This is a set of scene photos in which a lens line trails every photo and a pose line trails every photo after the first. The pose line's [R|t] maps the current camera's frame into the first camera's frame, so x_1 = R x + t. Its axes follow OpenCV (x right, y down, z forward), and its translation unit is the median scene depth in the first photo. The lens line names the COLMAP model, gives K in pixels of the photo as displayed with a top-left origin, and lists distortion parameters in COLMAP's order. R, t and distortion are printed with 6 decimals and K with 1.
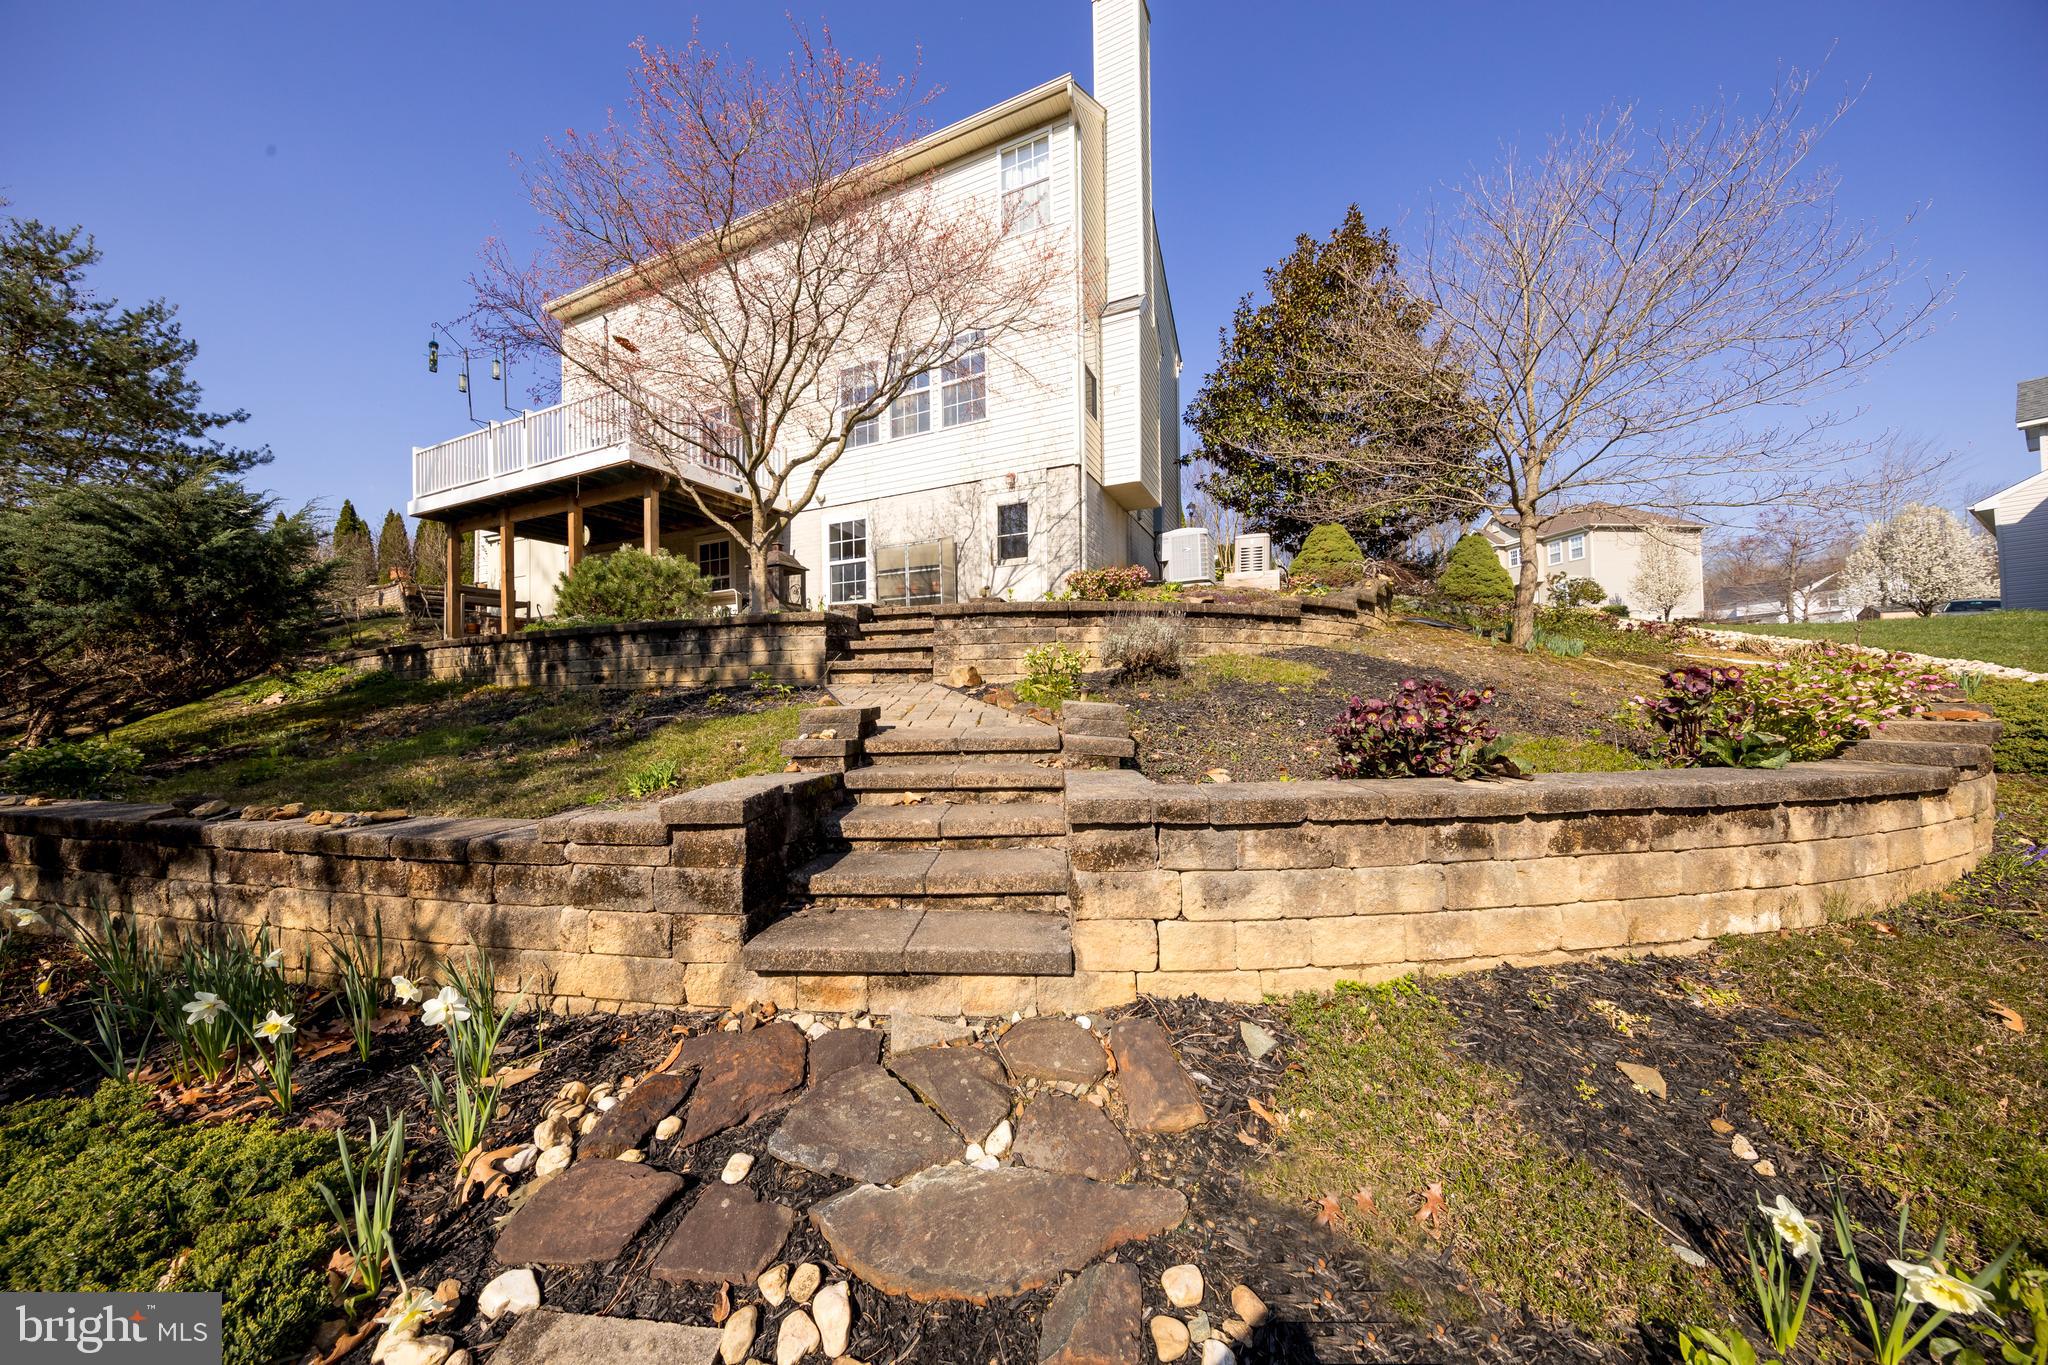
lens RADIAL K [[653.3, 0, 1024.7], [0, 653.3, 682.9], [0, 0, 1]] dist [-0.001886, -0.000070]
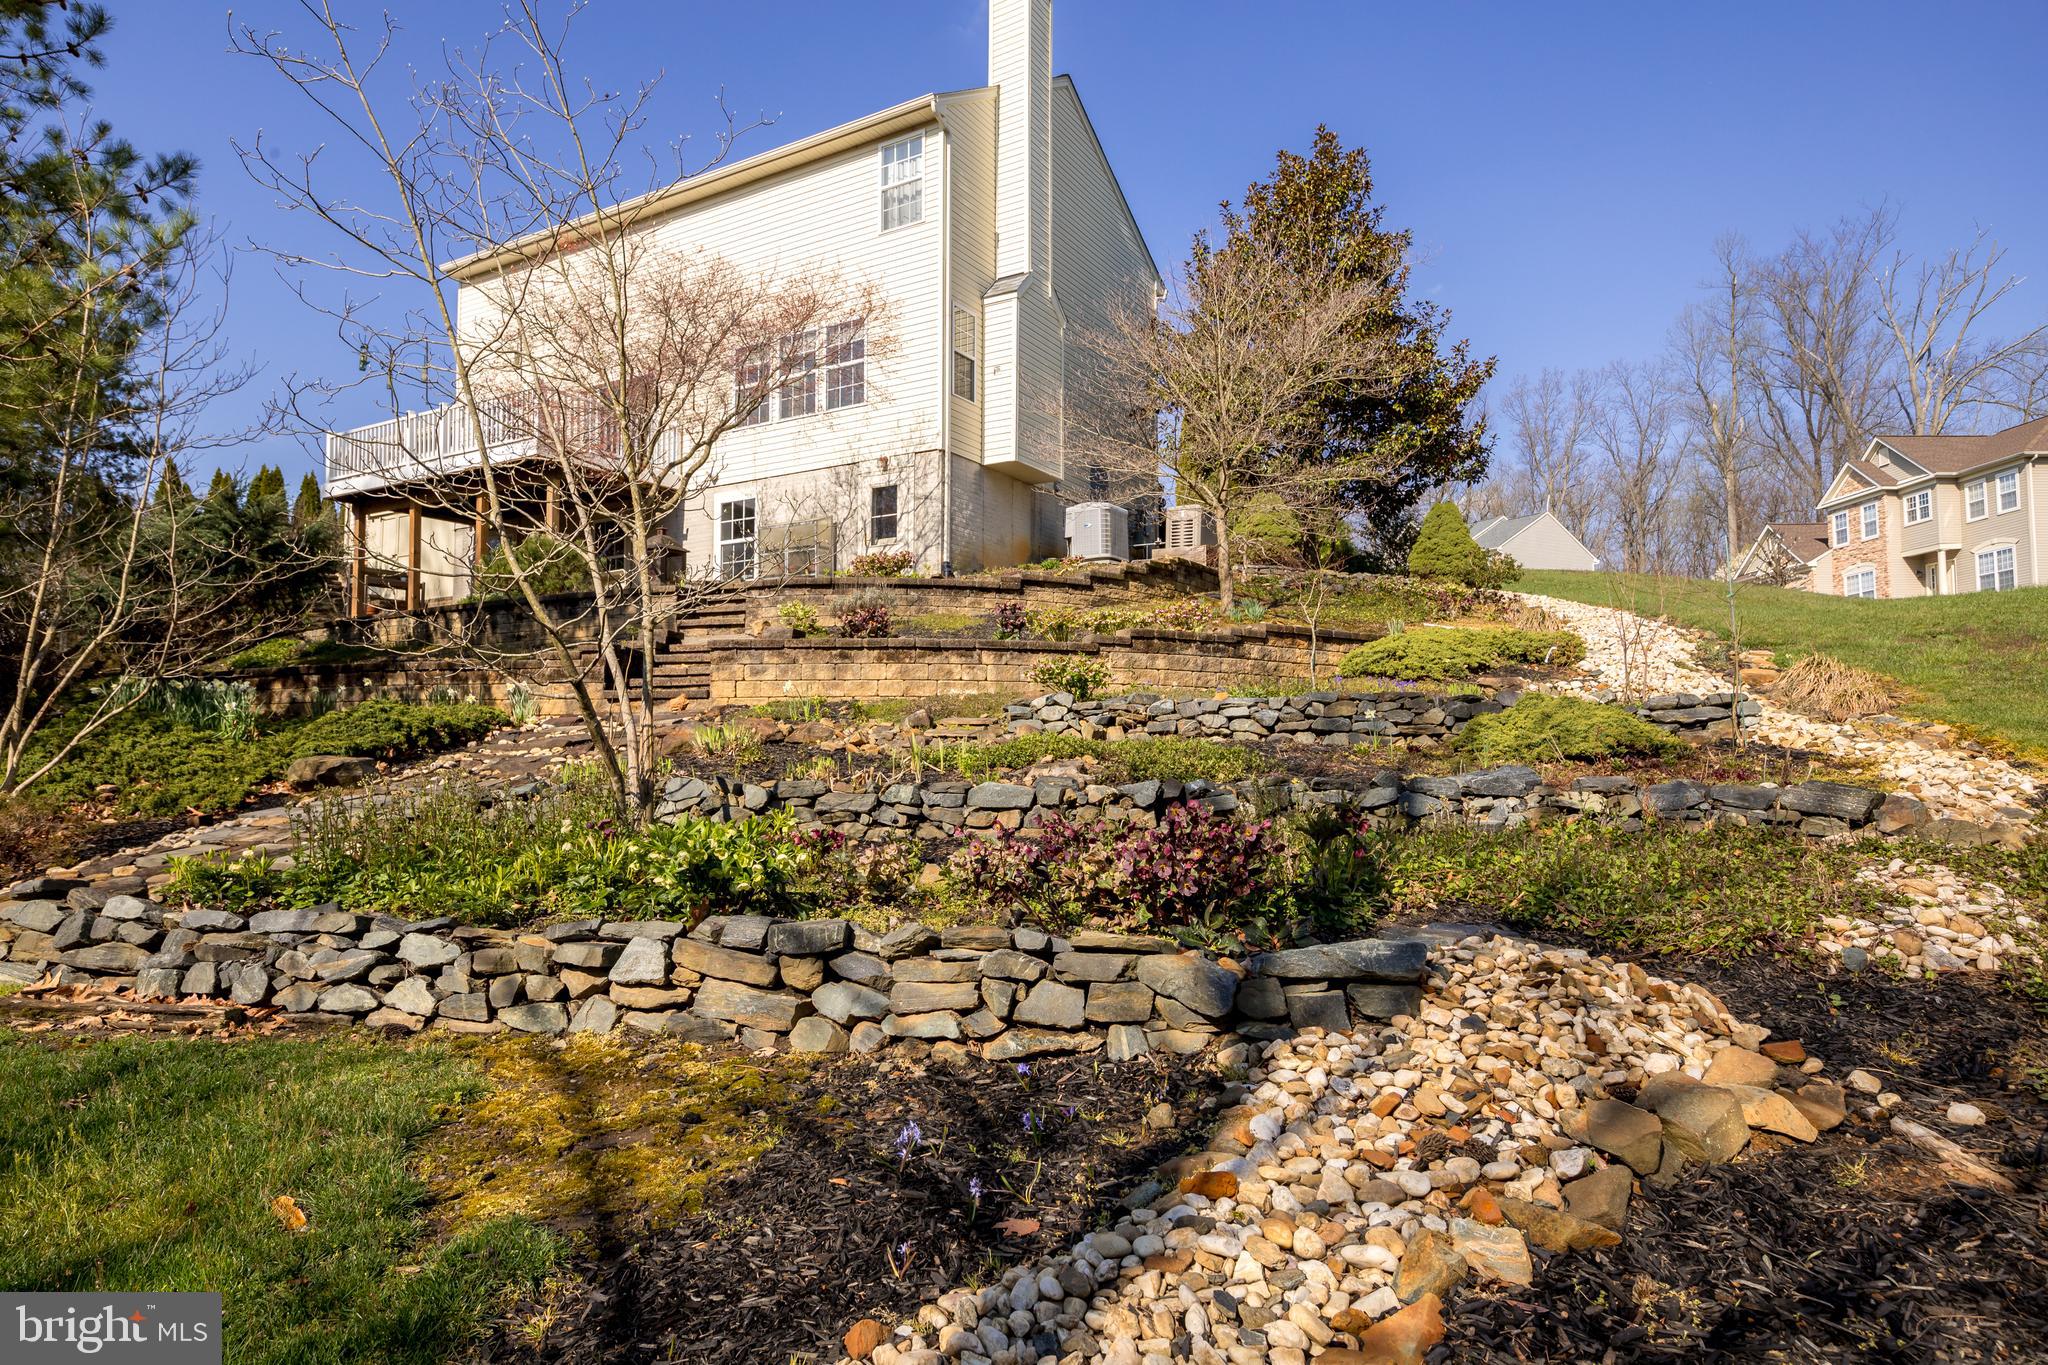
lens RADIAL K [[1180.2, 0, 1024.2], [0, 1180.2, 681.8], [0, 0, 1]] dist [-0.001913, -0.000003]
pose [[0.993952, 0.005791, -0.109663, 0.399080], [-0.010599, 0.999005, -0.043309, 0.111416], [0.109303, 0.044210, 0.993025, -0.799639]]
